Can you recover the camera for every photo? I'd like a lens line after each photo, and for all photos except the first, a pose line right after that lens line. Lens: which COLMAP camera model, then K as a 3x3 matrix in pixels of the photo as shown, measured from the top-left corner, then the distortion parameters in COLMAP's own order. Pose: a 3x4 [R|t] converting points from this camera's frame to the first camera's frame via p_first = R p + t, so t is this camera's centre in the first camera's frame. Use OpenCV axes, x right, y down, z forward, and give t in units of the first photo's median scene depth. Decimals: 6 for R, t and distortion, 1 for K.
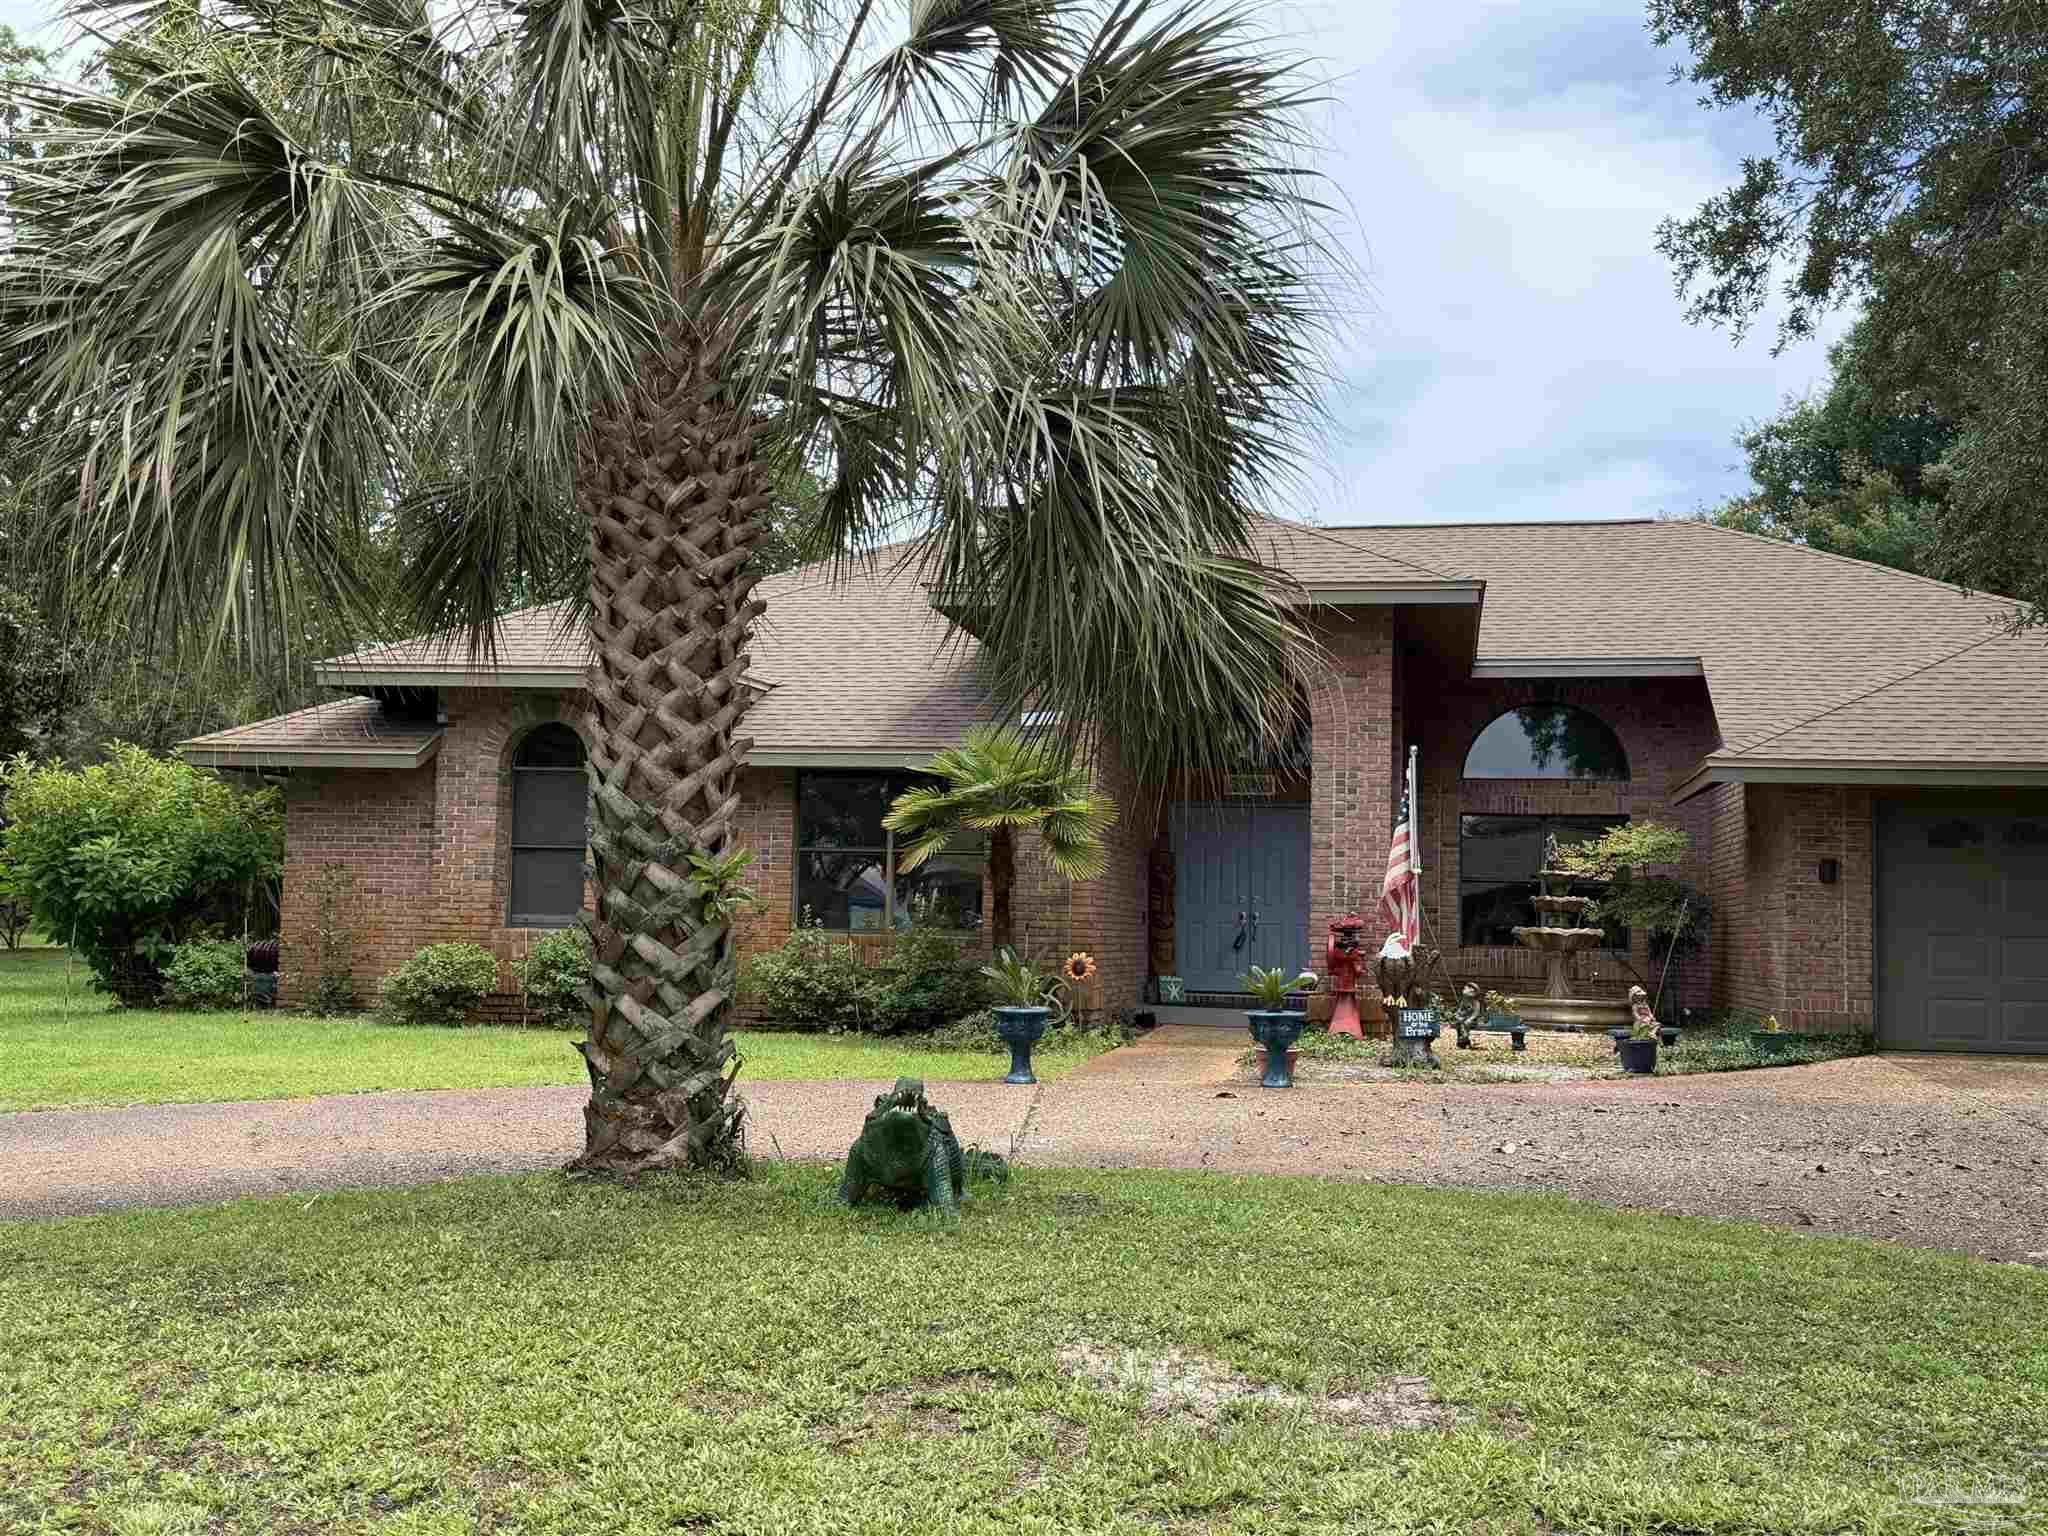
lens RADIAL K [[2208.5, 0, 1024.0], [0, 2208.5, 768.0], [0, 0, 1]] dist [0.124278, -0.000222]
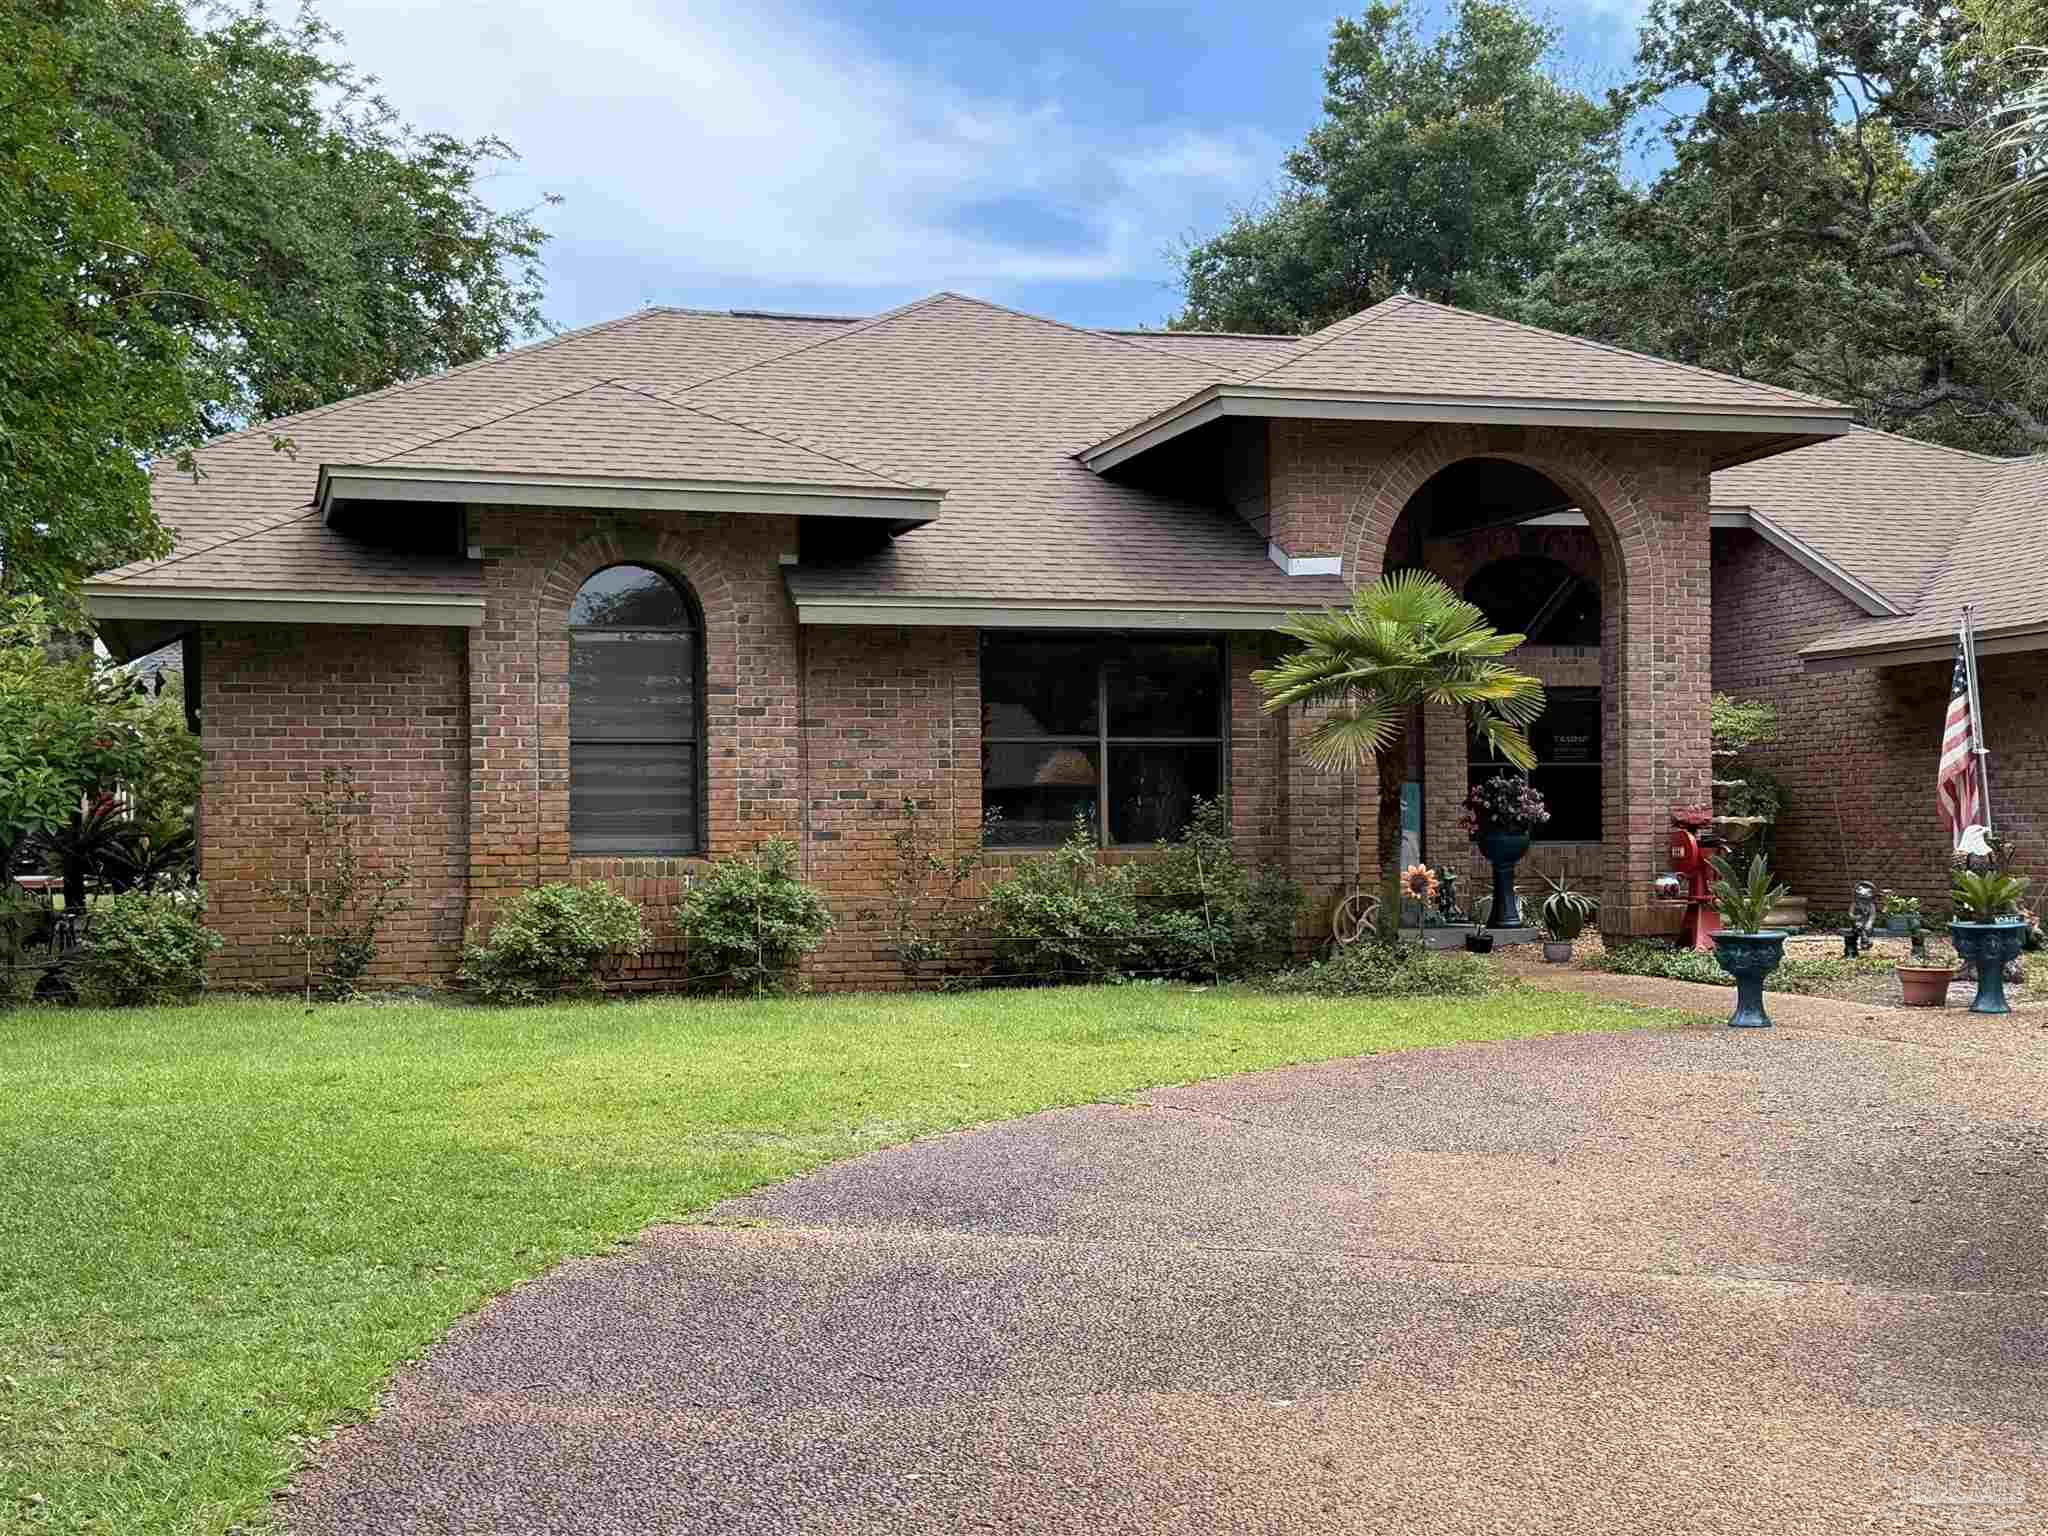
lens RADIAL K [[2737.8, 0, 1024.0], [0, 2737.8, 768.0], [0, 0, 1]] dist [0.031674, 0.023798]
pose [[0.887262, -0.019353, 0.460859, -0.526217], [-0.002991, 0.998857, 0.047705, 0.002905], [-0.461256, -0.043705, 0.886190, 0.192283]]
